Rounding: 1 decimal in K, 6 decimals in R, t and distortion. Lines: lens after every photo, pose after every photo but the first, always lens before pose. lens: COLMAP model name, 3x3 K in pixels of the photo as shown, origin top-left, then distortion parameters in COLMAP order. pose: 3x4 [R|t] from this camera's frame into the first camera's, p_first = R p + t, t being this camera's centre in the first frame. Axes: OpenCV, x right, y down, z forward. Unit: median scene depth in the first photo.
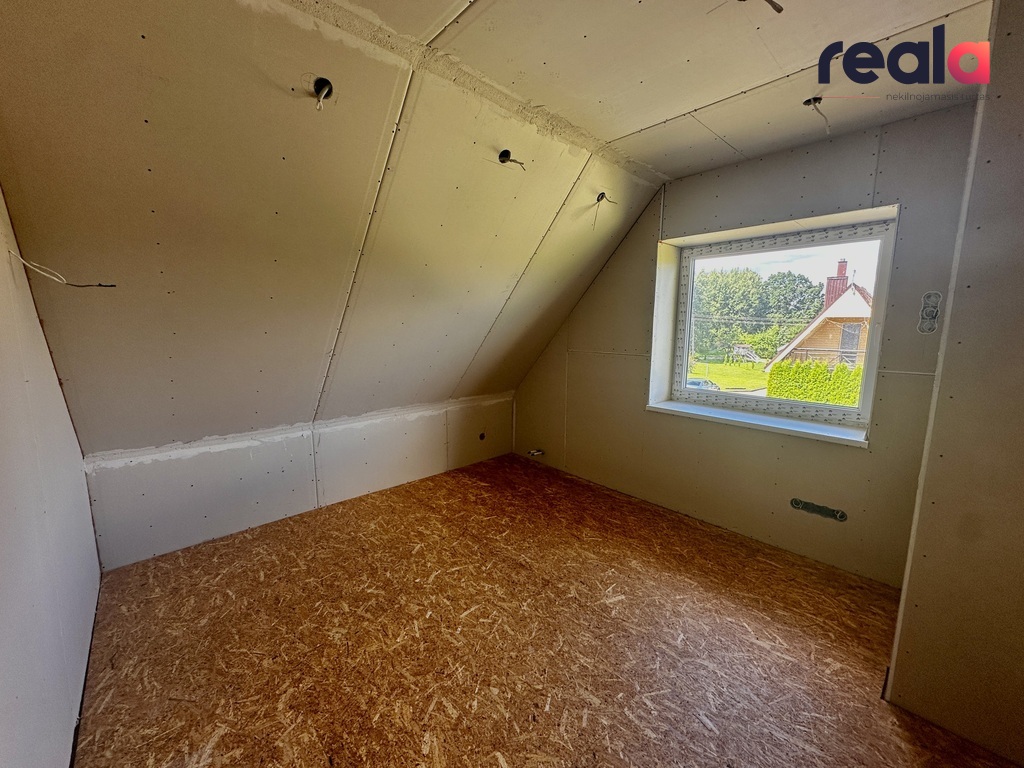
lens RADIAL K [[398.6, 0, 502.5], [0, 398.6, 383.5], [0, 0, 1]] dist [-0.003206, 0.000418]
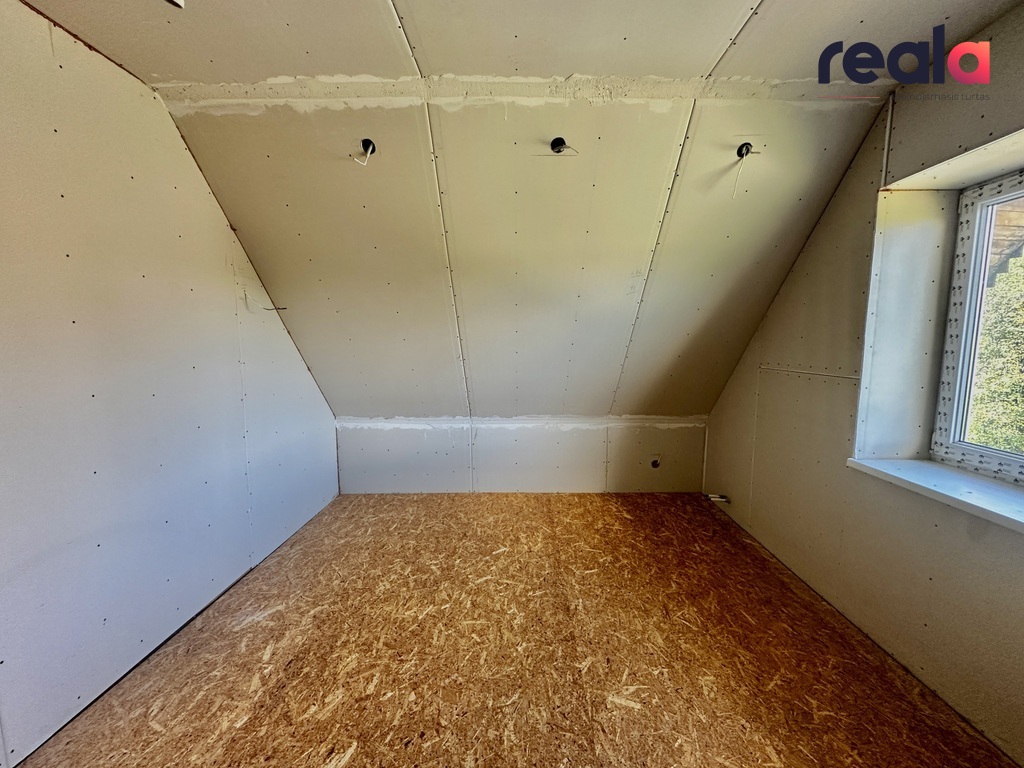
lens RADIAL K [[398.6, 0, 502.5], [0, 398.6, 383.5], [0, 0, 1]] dist [-0.003206, 0.000418]
pose [[0.740638, 0.068570, -0.668396, 0.417695], [-0.094348, 0.995536, -0.002415, -0.010013], [0.665247, 0.064851, 0.743801, 0.204293]]
